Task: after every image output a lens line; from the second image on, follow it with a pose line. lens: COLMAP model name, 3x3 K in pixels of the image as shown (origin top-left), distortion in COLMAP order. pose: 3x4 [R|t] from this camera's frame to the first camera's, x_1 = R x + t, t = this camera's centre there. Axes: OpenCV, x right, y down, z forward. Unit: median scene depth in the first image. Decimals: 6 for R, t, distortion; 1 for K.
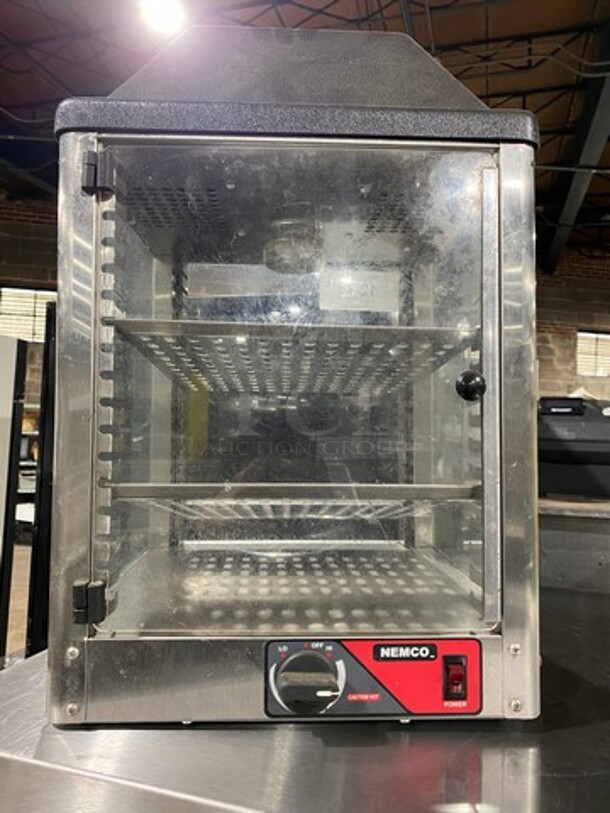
lens RADIAL K [[626.0, 0, 316.0], [0, 626.0, 408.0], [0, 0, 1]] dist [0.032980, -0.017356]
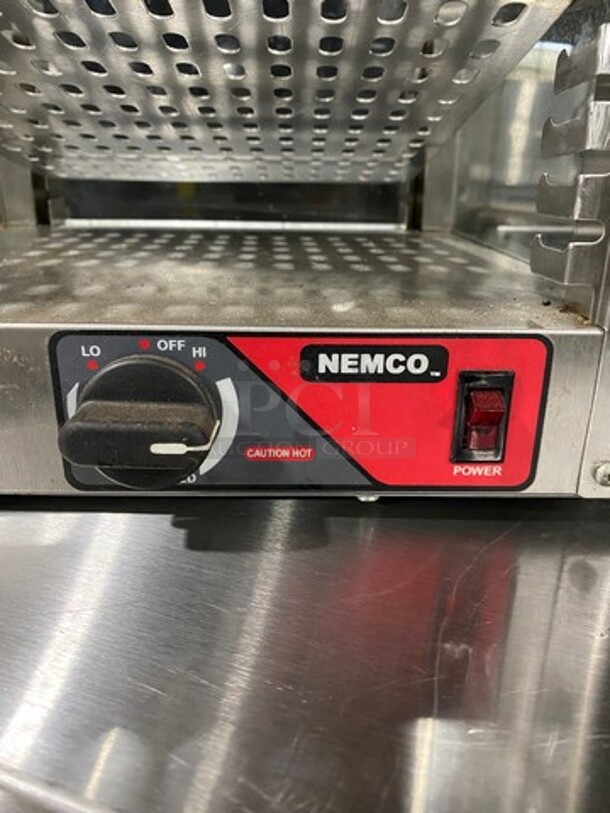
lens RADIAL K [[626.0, 0, 309.5], [0, 626.0, 399.8], [0, 0, 1]] dist [0.032980, -0.017356]
pose [[0.999240, 0.015992, -0.035538, 0.112816], [-0.002027, 0.932018, 0.362405, 0.253560], [0.038918, -0.362058, 0.931343, 0.582836]]
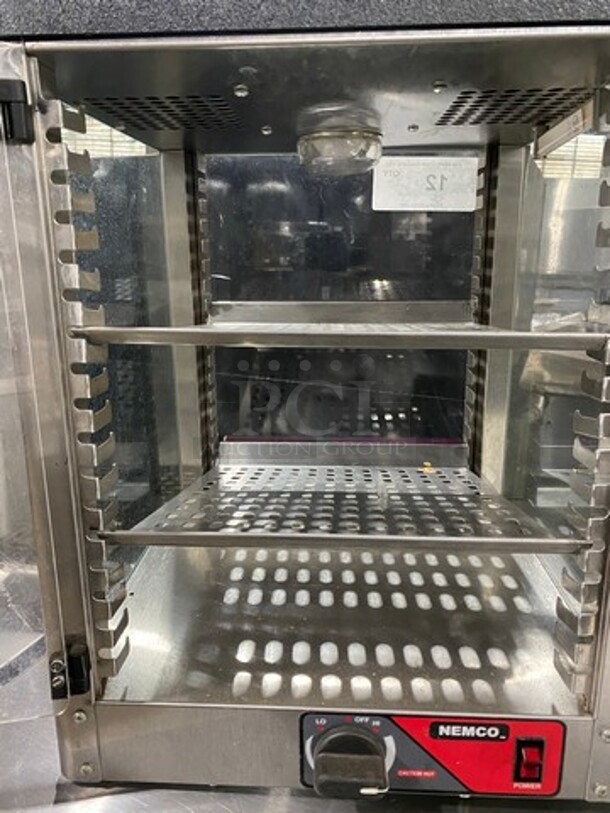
lens RADIAL K [[626.0, 0, 308.7], [0, 626.0, 410.7], [0, 0, 1]] dist [0.032980, -0.017356]
pose [[0.994838, 0.013411, -0.100587, 0.010242], [0.015232, 0.960261, 0.278688, -0.248563], [0.100327, -0.278781, 0.955100, 0.307033]]
